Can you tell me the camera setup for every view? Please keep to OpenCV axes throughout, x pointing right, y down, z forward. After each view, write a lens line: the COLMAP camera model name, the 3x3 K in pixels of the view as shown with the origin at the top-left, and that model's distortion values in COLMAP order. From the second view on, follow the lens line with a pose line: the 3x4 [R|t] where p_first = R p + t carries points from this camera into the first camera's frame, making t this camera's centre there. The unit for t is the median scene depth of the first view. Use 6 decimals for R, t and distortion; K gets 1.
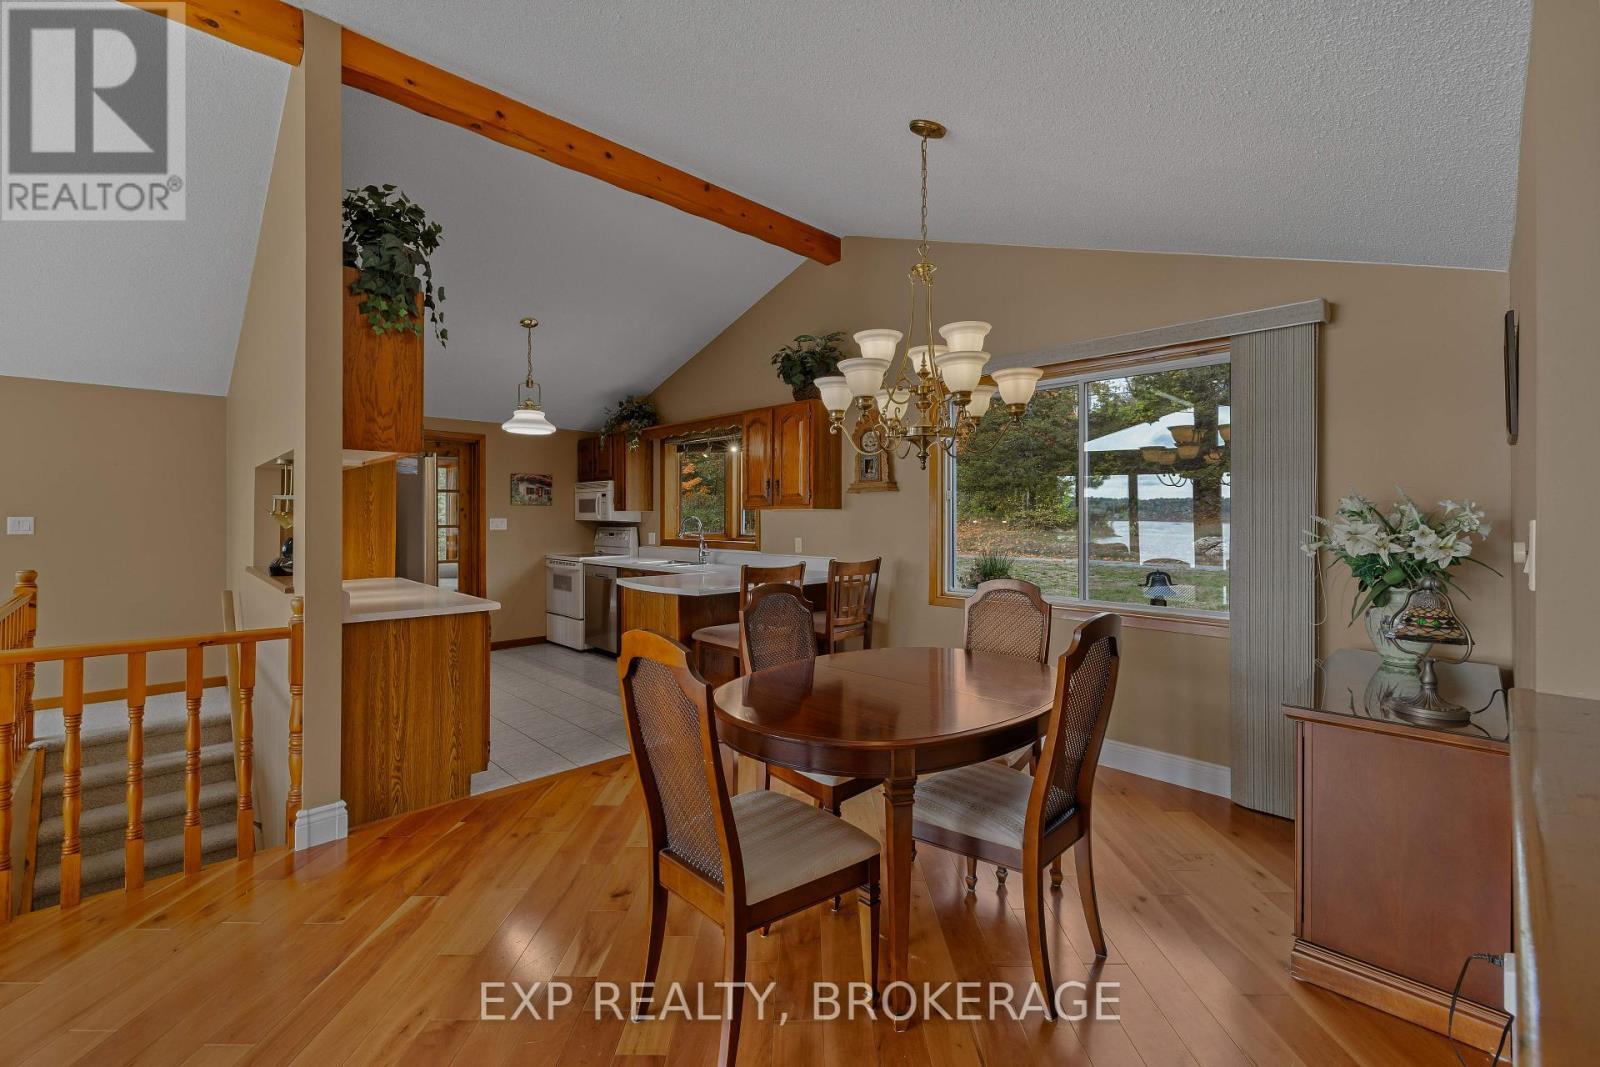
lens RADIAL K [[680.8, 0, 800.7], [0, 680.8, 522.6], [0, 0, 1]] dist [-0.000001, 0.000003]
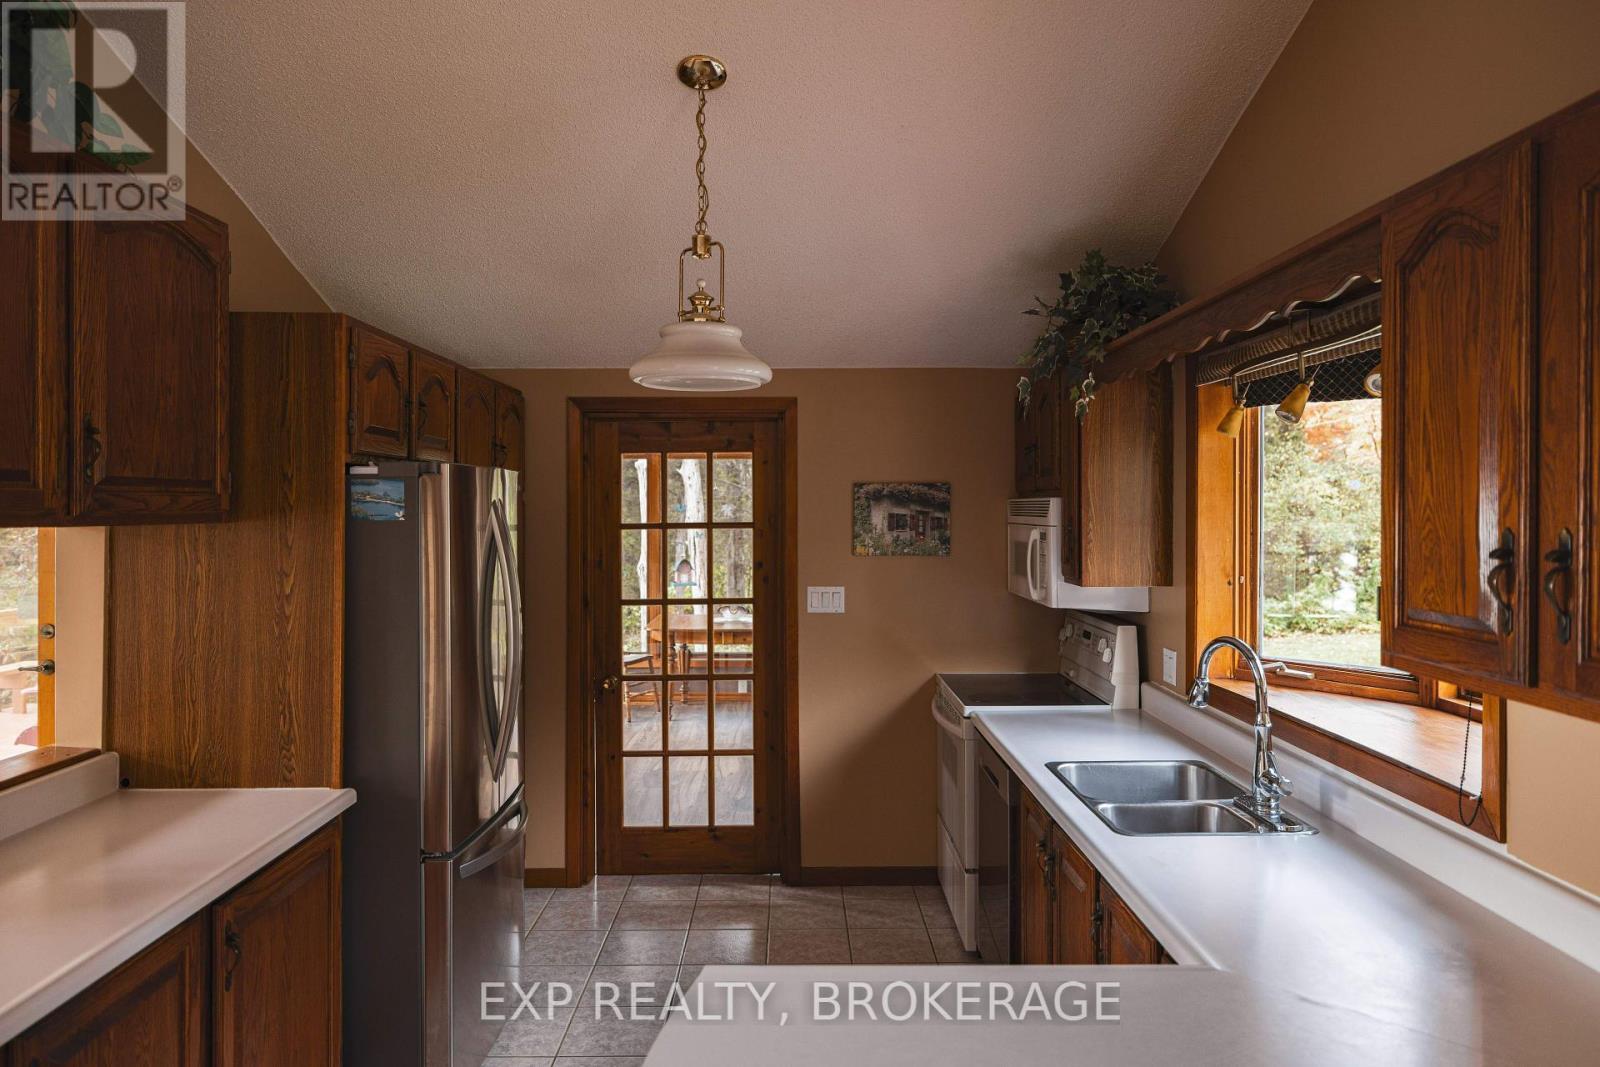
lens RADIAL K [[1046.9, 0, 801.7], [0, 1046.9, 525.2], [0, 0, 1]] dist [-0.000888, 0.000158]
pose [[0.727913, 0.006894, -0.685635, 0.004419], [-0.001211, 0.999961, 0.008768, -0.051166], [0.685669, -0.005552, 0.727892, 0.494517]]
